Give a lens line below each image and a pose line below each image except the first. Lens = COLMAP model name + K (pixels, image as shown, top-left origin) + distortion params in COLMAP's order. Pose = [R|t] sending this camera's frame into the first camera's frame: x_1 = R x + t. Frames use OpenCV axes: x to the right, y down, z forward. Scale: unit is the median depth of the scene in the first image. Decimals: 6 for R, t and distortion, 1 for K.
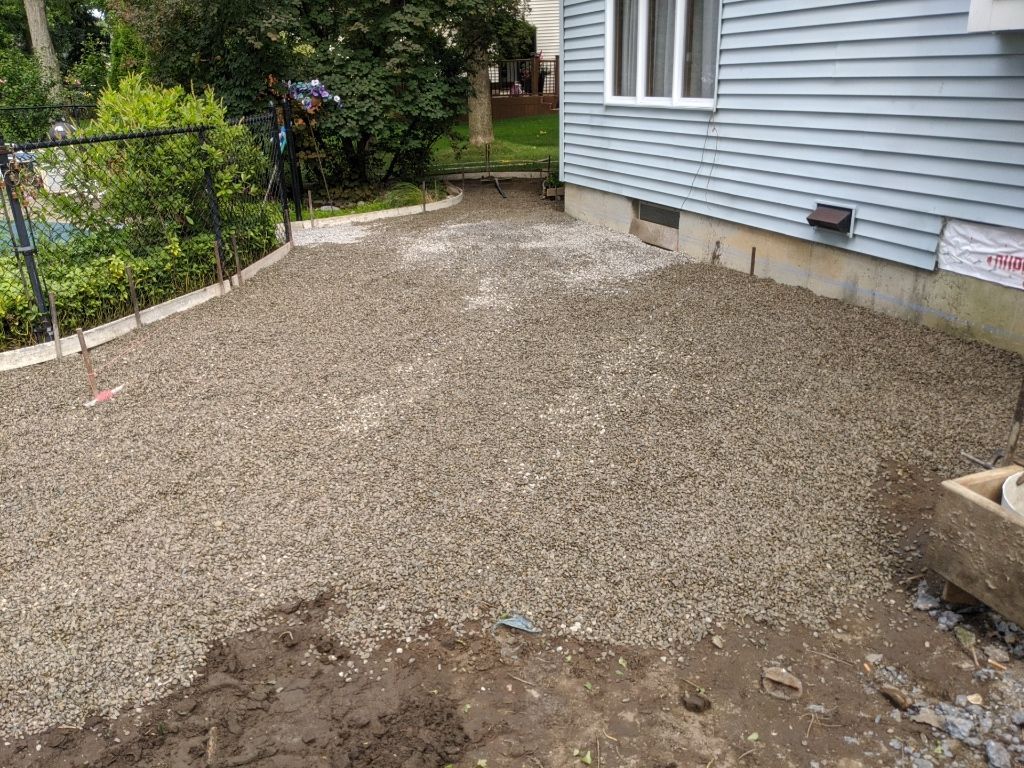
lens RADIAL K [[796.9, 0, 500.8], [0, 796.9, 378.4], [0, 0, 1]] dist [0.052548, -0.086478]
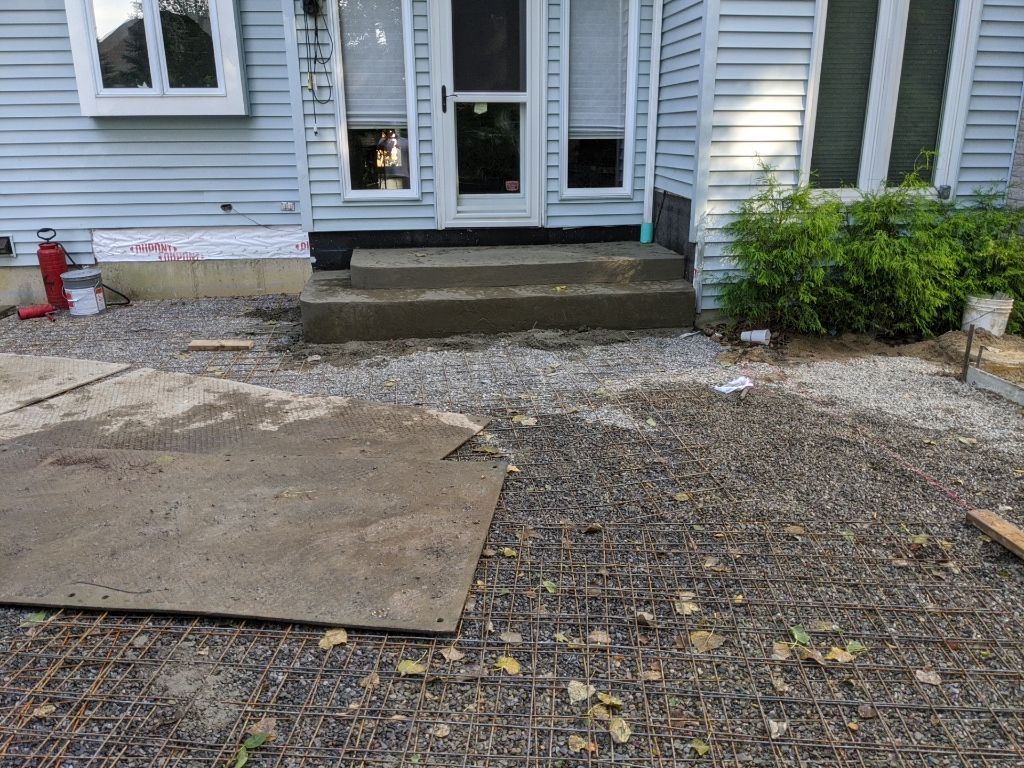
lens RADIAL K [[778.9, 0, 508.7], [0, 778.9, 382.3], [0, 0, 1]] dist [0.037432, -0.050828]
pose [[0.204248, -0.265487, 0.942231, -0.548968], [0.345511, 0.920126, 0.184362, 0.051643], [-0.915918, 0.287895, 0.279662, -0.069599]]
